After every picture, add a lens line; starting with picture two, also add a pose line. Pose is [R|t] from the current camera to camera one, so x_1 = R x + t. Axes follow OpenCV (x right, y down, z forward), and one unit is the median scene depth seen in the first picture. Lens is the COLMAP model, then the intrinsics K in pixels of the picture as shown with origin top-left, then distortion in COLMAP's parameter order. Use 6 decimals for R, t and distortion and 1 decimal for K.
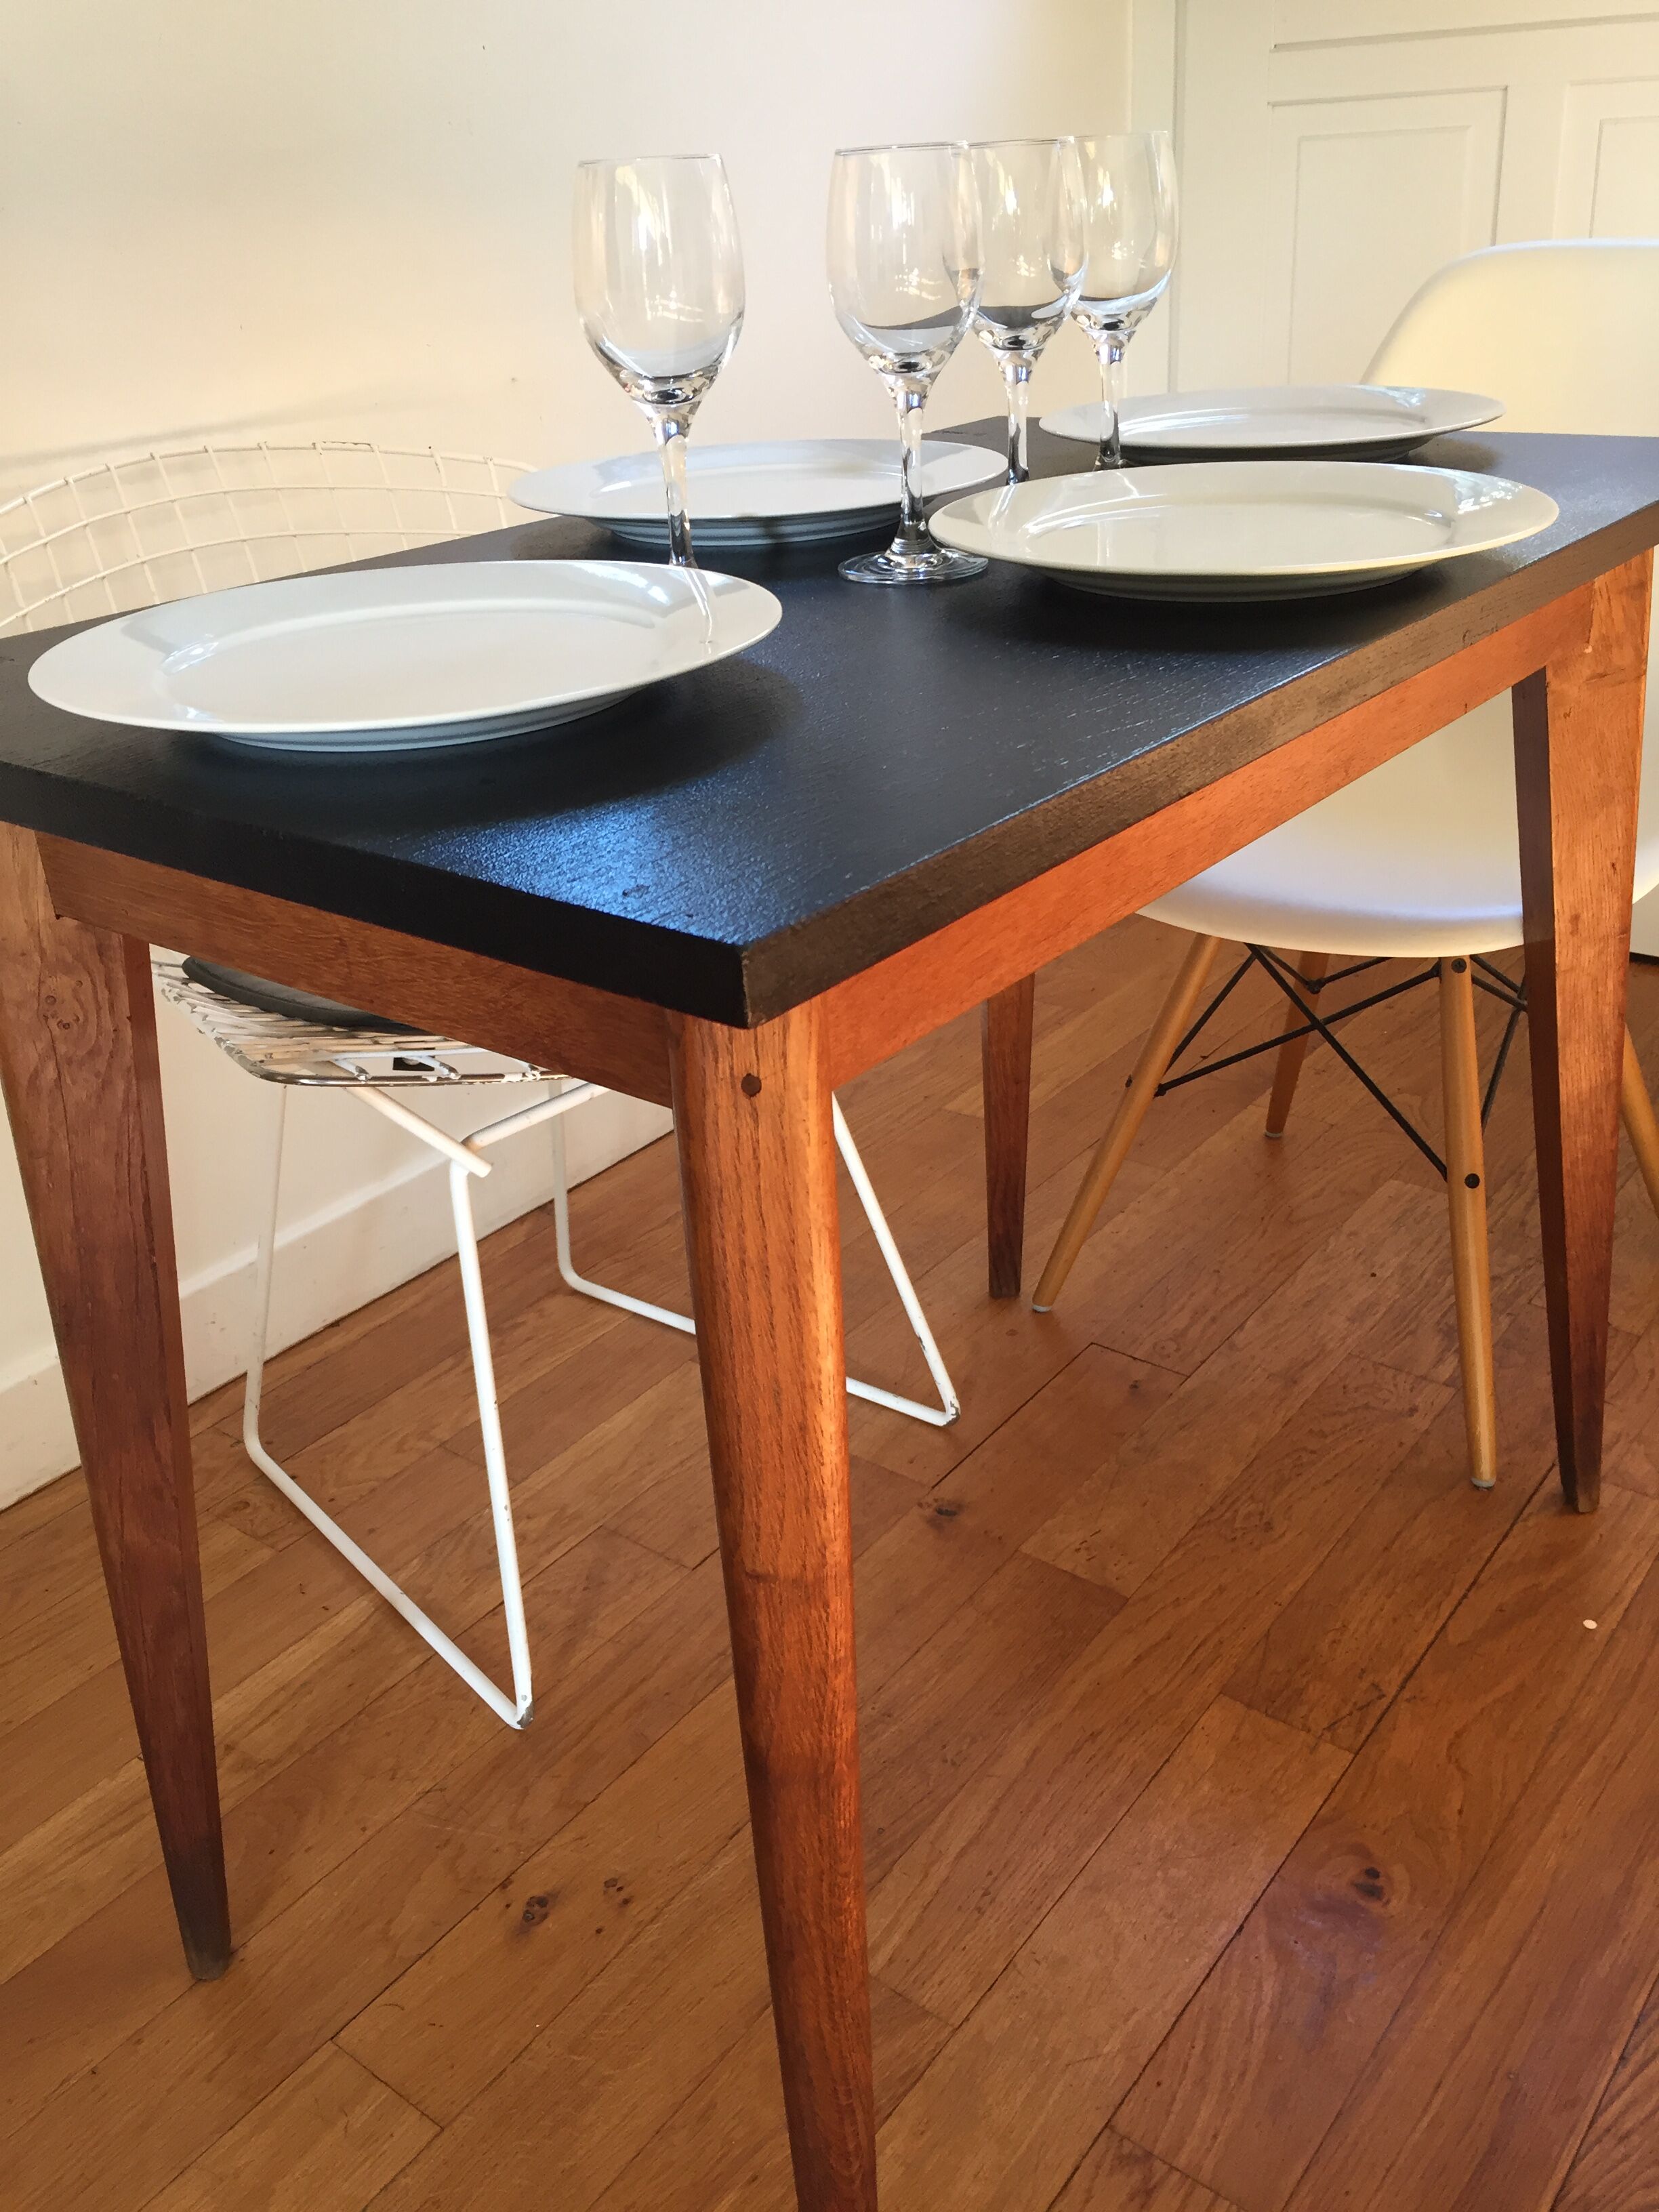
lens RADIAL K [[1987.0, 0, 866.1], [0, 1987.0, 994.5], [0, 0, 1]] dist [0.094908, -0.101602]
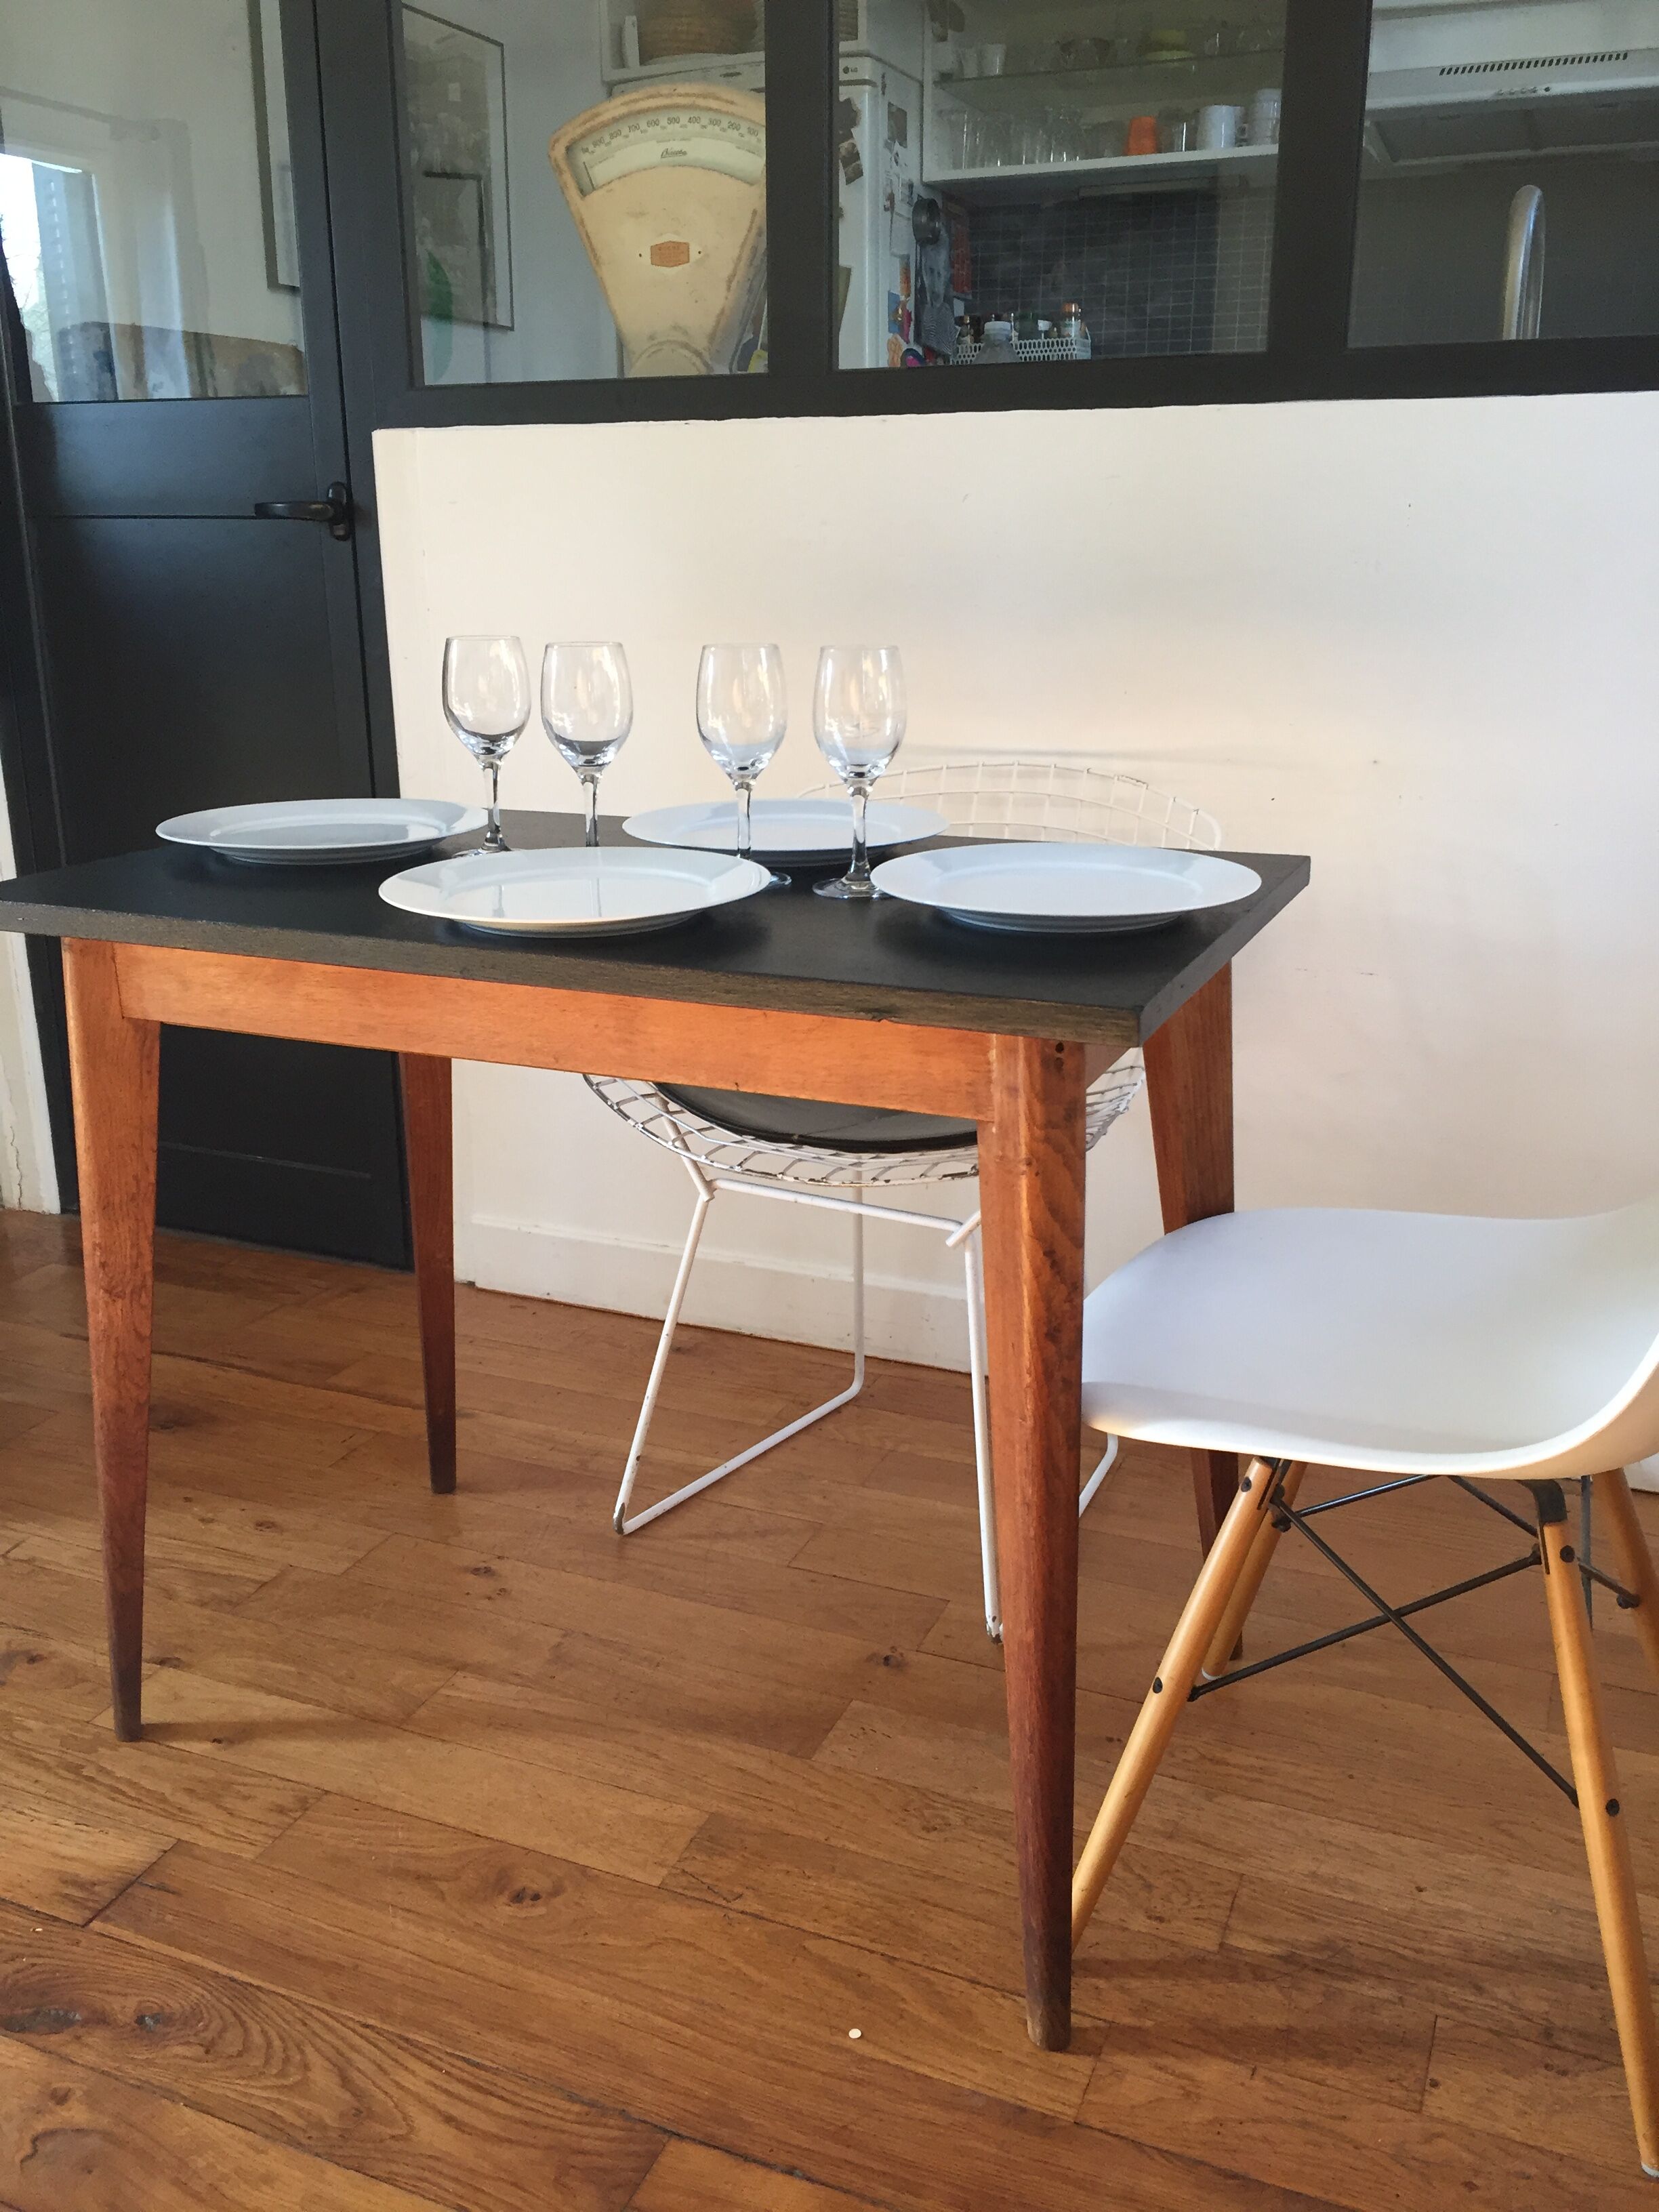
lens RADIAL K [[1893.9, 0, 829.5], [0, 1893.9, 1106.0], [0, 0, 1]] dist [0.100219, -0.135716]
pose [[0.237180, 0.319334, -0.917481, 1.177748], [-0.384341, 0.898219, 0.213273, -0.335713], [0.892204, 0.302042, 0.335773, 0.554521]]
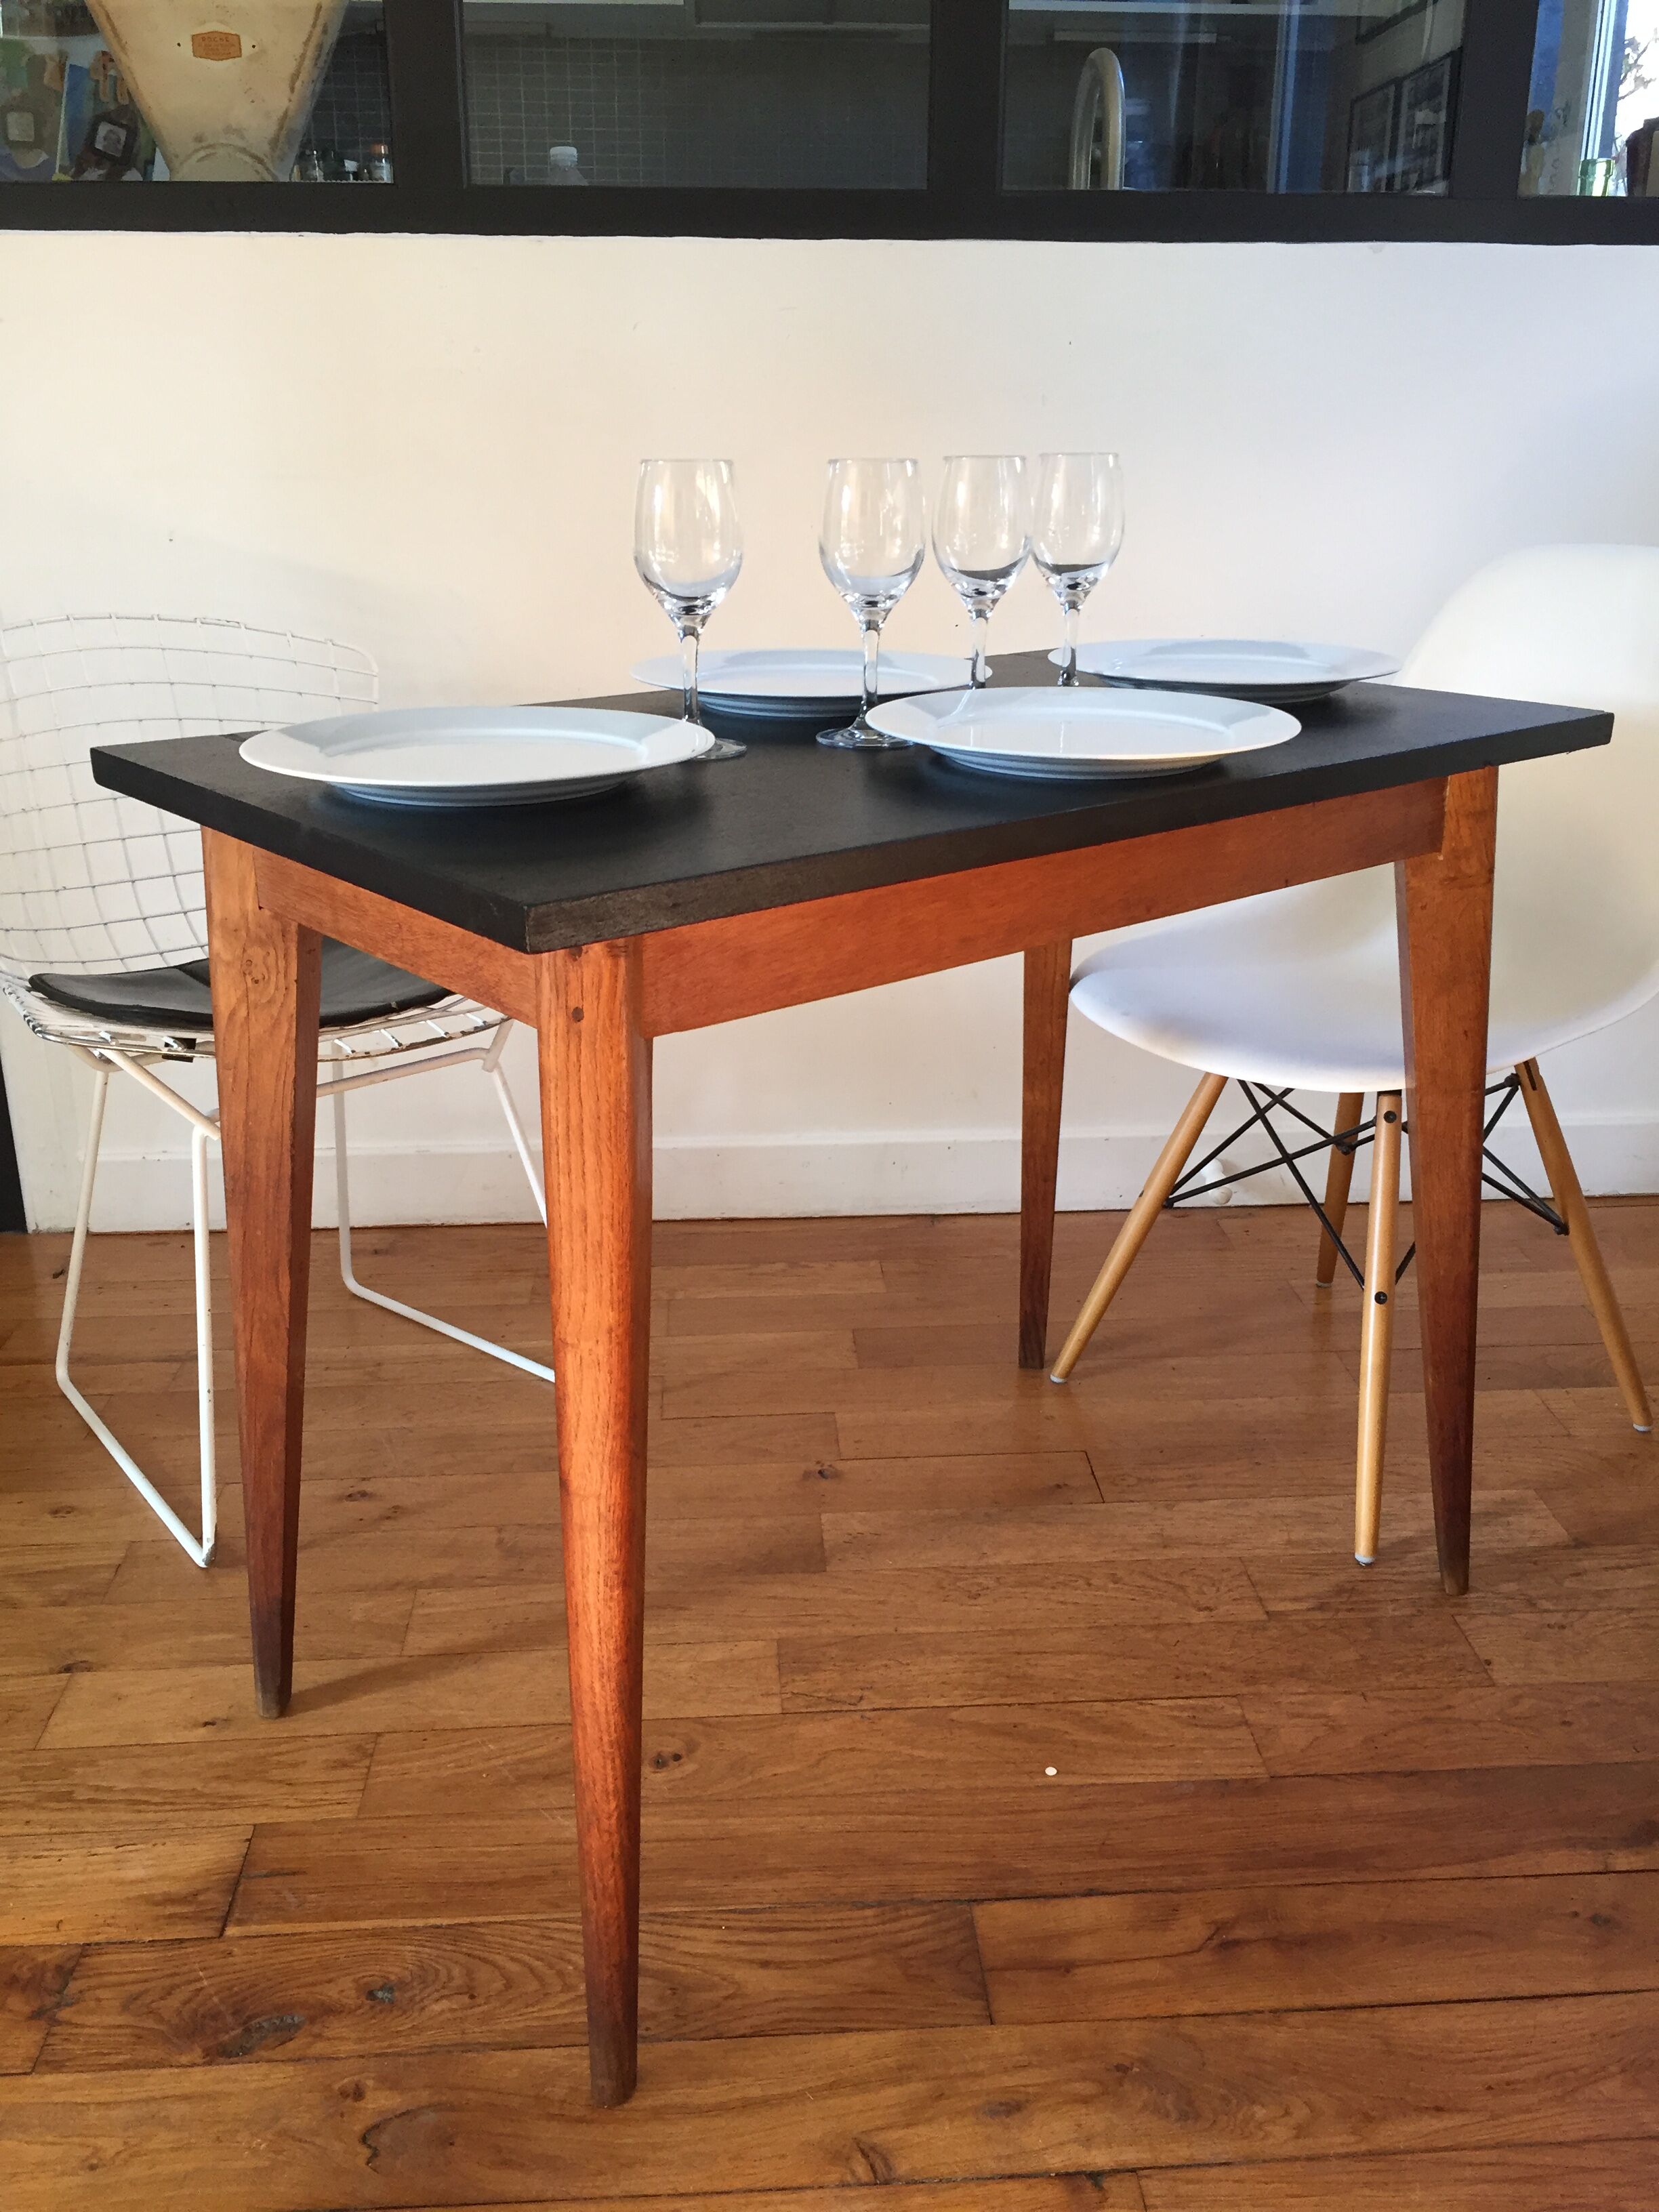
lens RADIAL K [[1895.0, 0, 829.8], [0, 1895.0, 1098.6], [0, 0, 1]] dist [0.099935, -0.143832]
pose [[0.649572, 0.297391, -0.699724, 0.962441], [-0.324049, 0.940841, 0.099045, -0.102142], [0.687785, 0.162408, 0.707514, 0.129639]]
